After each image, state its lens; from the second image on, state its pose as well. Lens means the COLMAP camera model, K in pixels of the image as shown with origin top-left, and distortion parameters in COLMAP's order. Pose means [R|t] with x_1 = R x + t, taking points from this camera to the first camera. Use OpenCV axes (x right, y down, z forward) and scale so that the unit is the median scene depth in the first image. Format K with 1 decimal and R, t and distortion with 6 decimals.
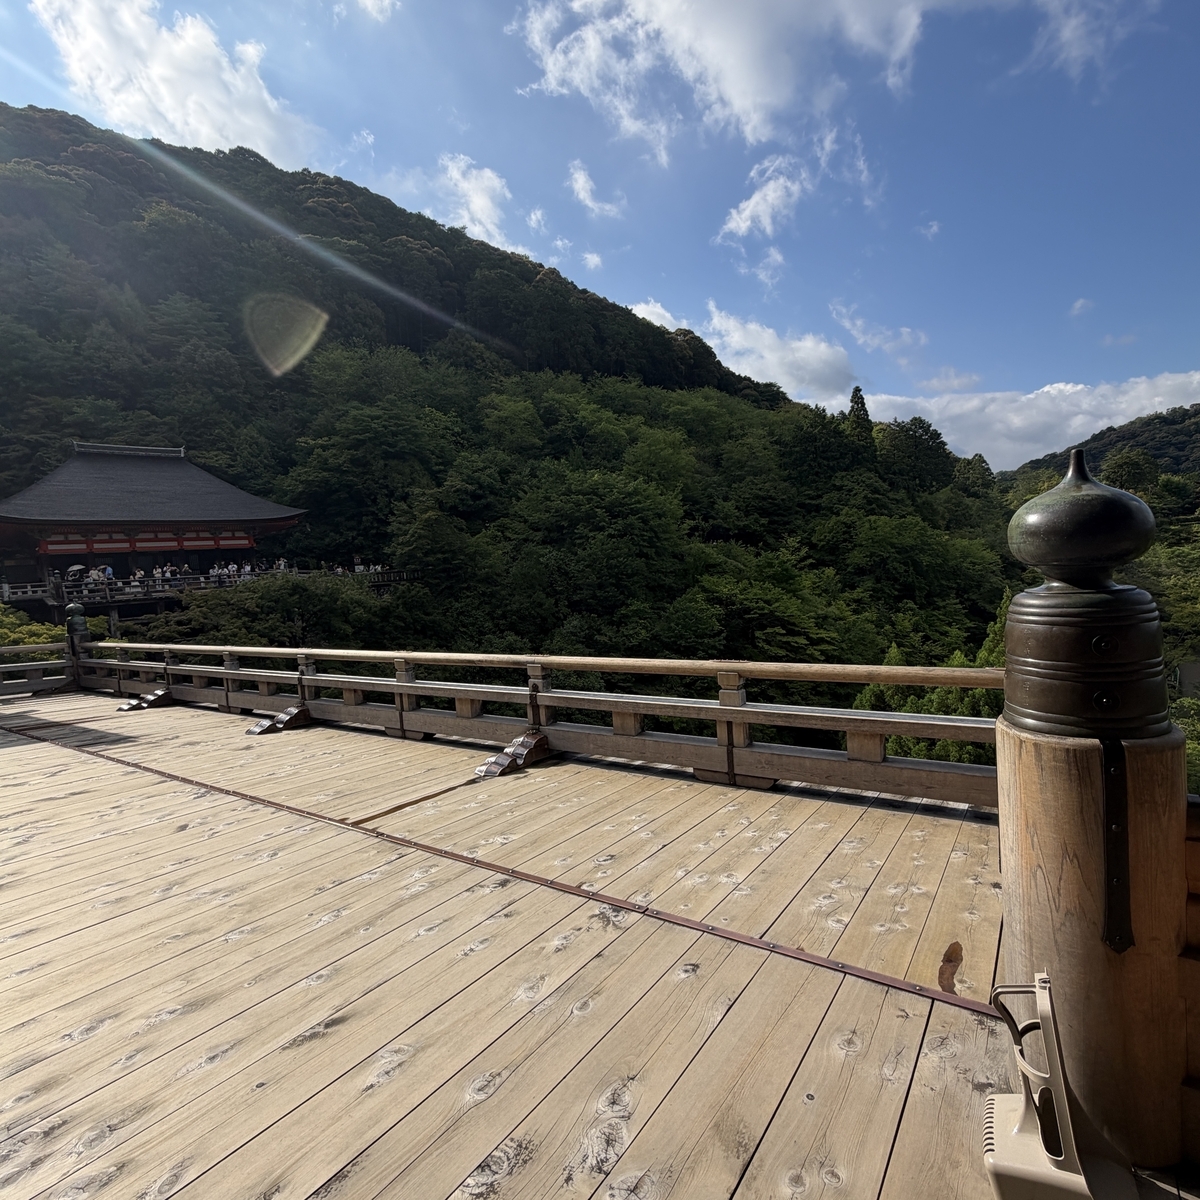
lens RADIAL K [[654.8, 0, 606.9], [0, 654.8, 595.6], [0, 0, 1]] dist [-0.007575, 0.001596]
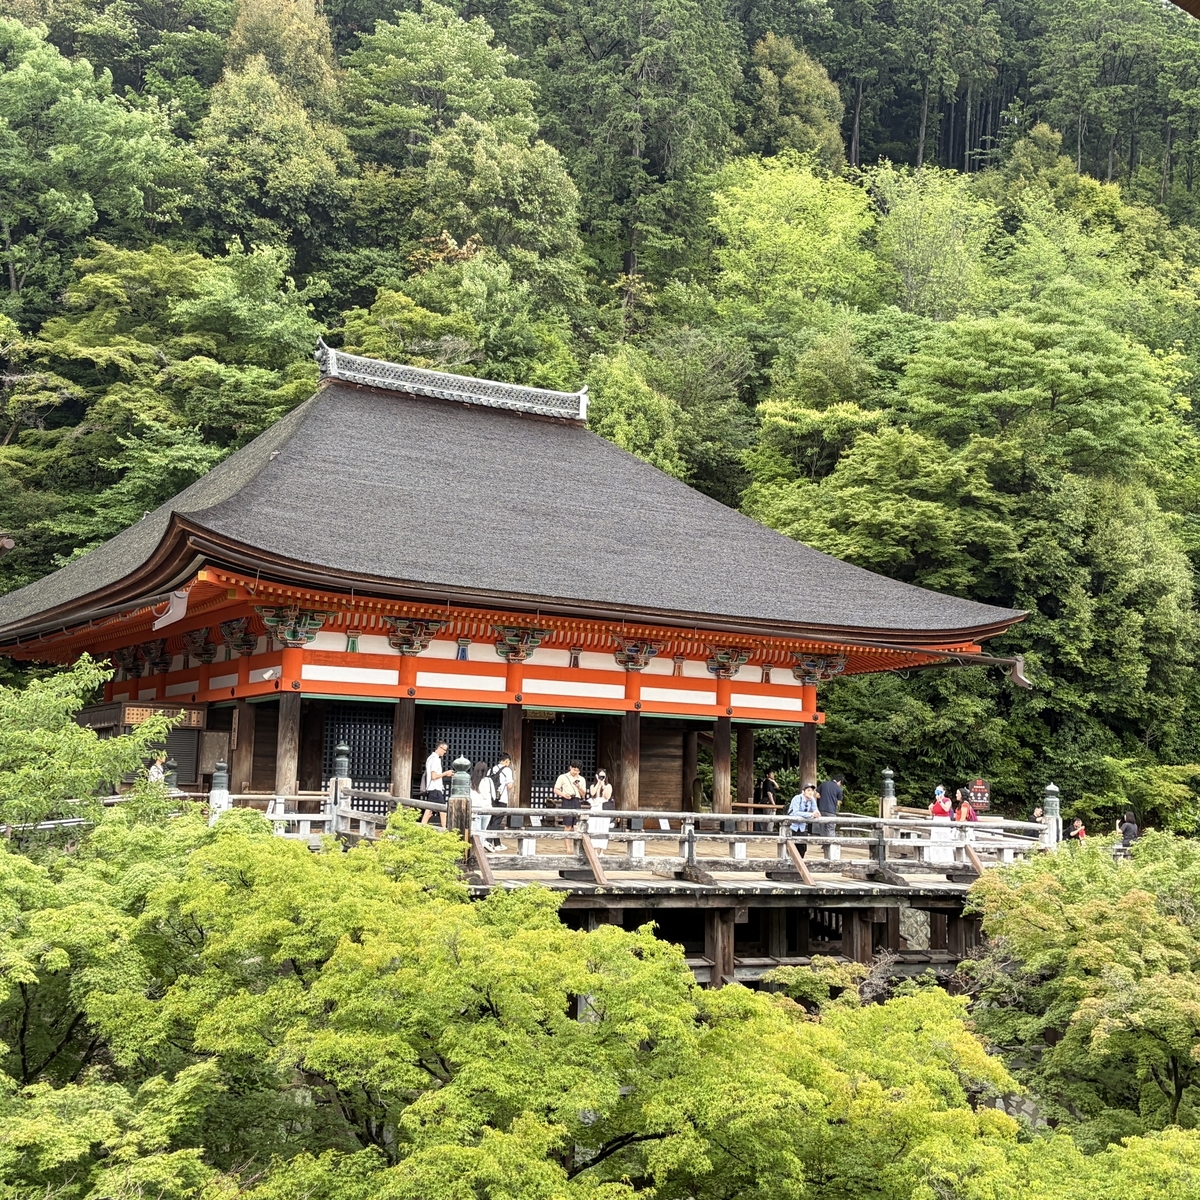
lens RADIAL K [[1727.4, 0, 600.0], [0, 1727.4, 599.4], [0, 0, 1]] dist [0.005496, 0.000000]
pose [[0.975829, 0.057824, -0.210748, -0.656910], [-0.094679, 0.981019, -0.169225, 0.013086], [0.196962, 0.185088, 0.962782, 0.325676]]
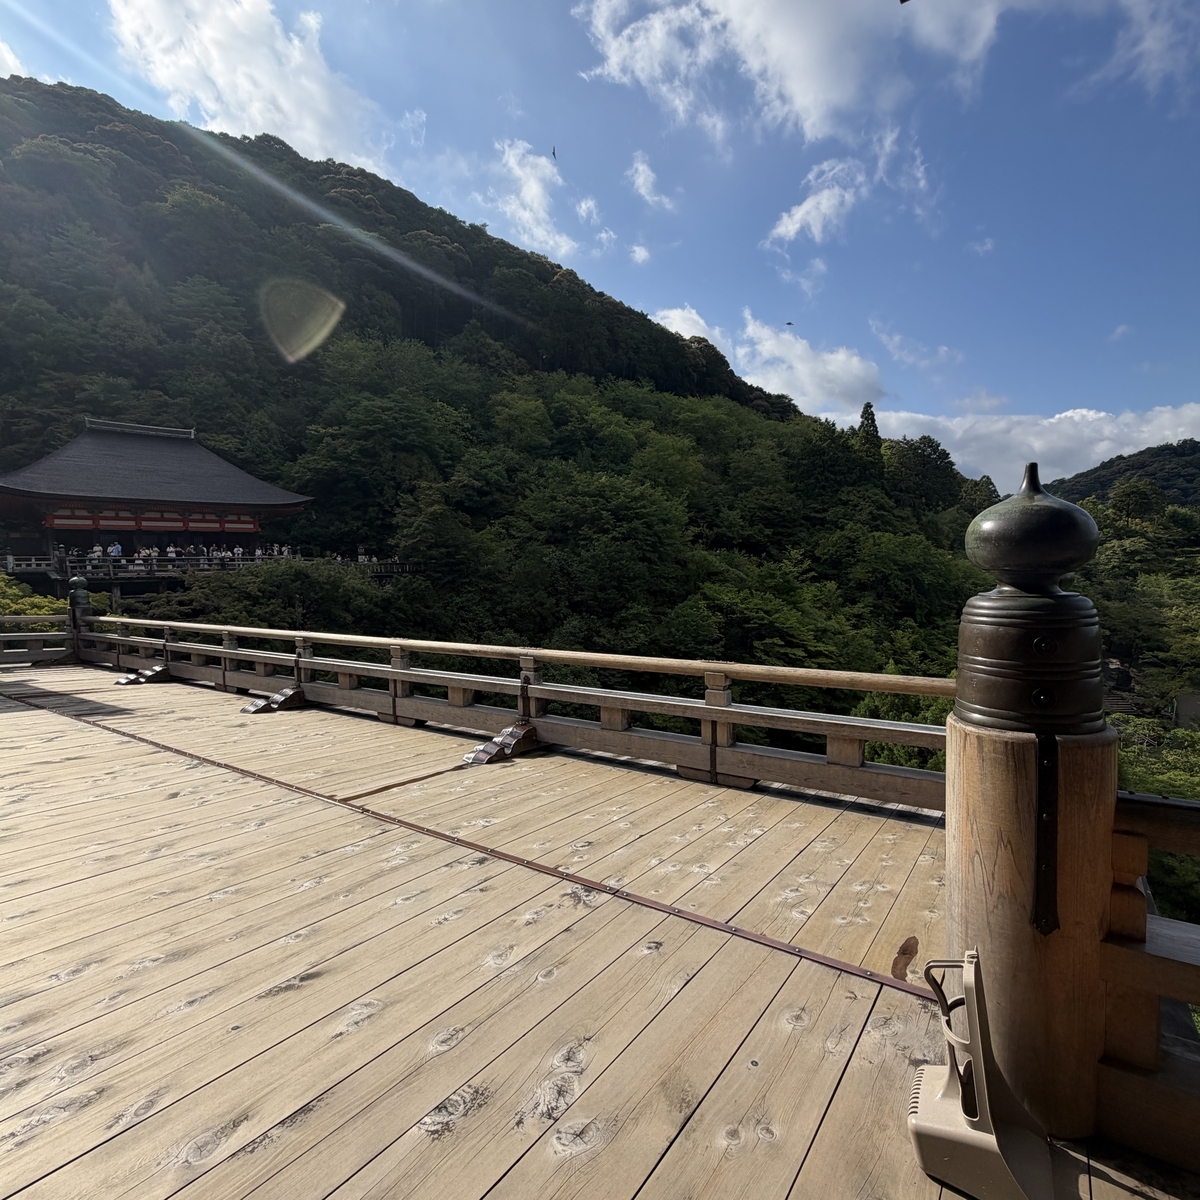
lens RADIAL K [[654.8, 0, 607.7], [0, 654.8, 596.2], [0, 0, 1]] dist [-0.007575, 0.001596]
pose [[0.998725, 0.050460, -0.001671, 0.002405], [-0.050466, 0.998719, -0.003808, 0.001866], [0.001477, 0.003888, 0.999991, -0.003785]]
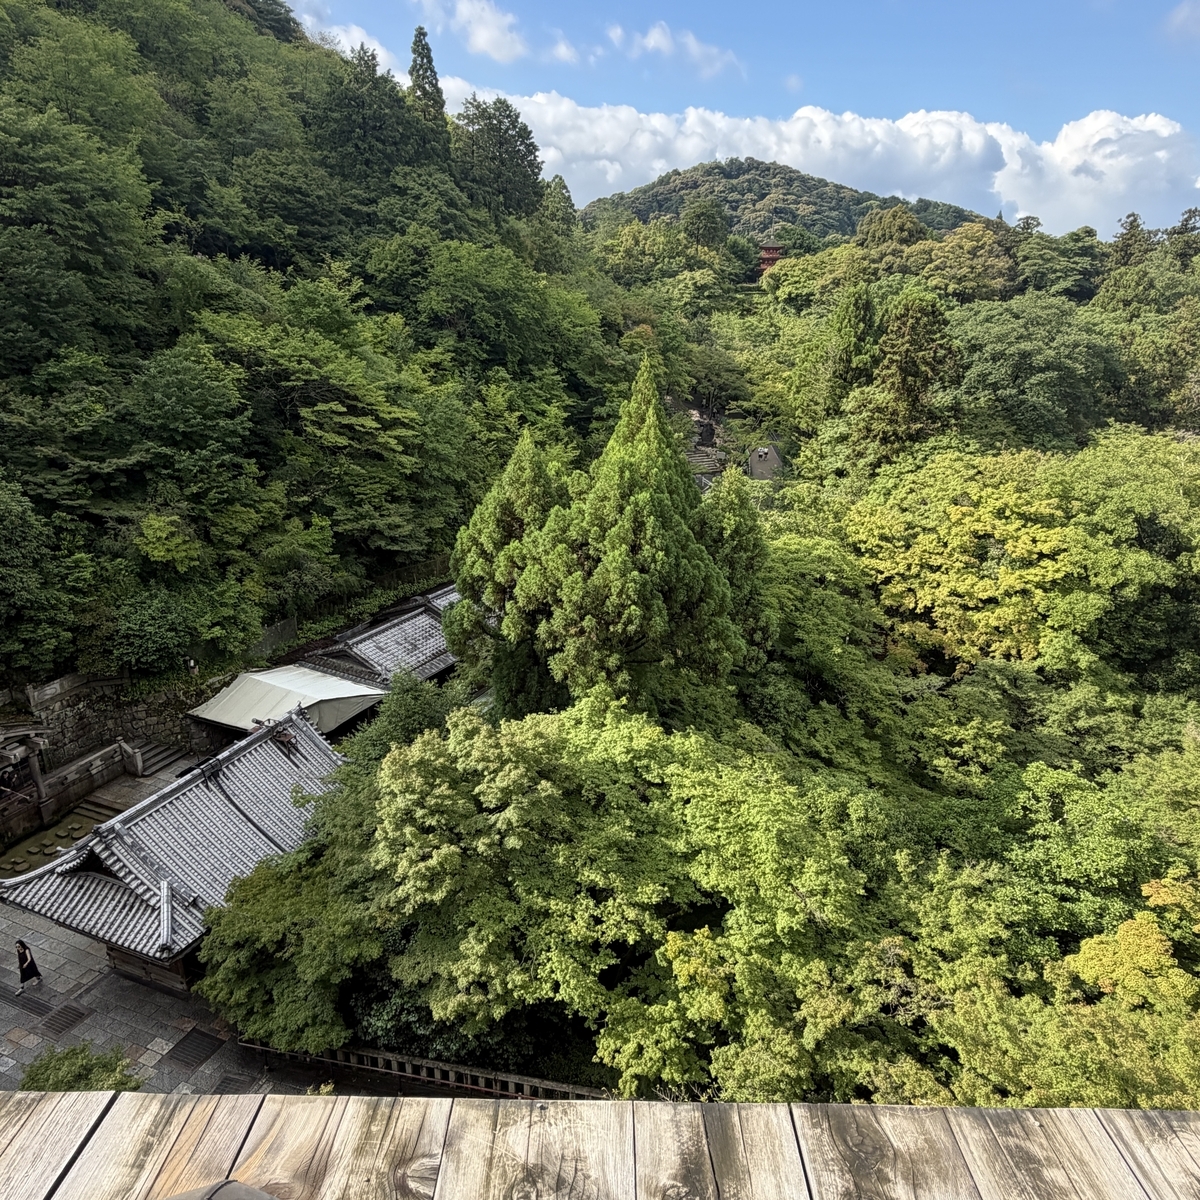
lens RADIAL K [[854.7, 0, 602.6], [0, 854.7, 607.3], [0, 0, 1]] dist [0.002876, 0.000075]
pose [[0.831258, -0.116804, 0.543476, -0.008137], [-0.041121, 0.962076, 0.269665, 0.006431], [-0.554363, -0.246510, 0.794930, 0.202451]]
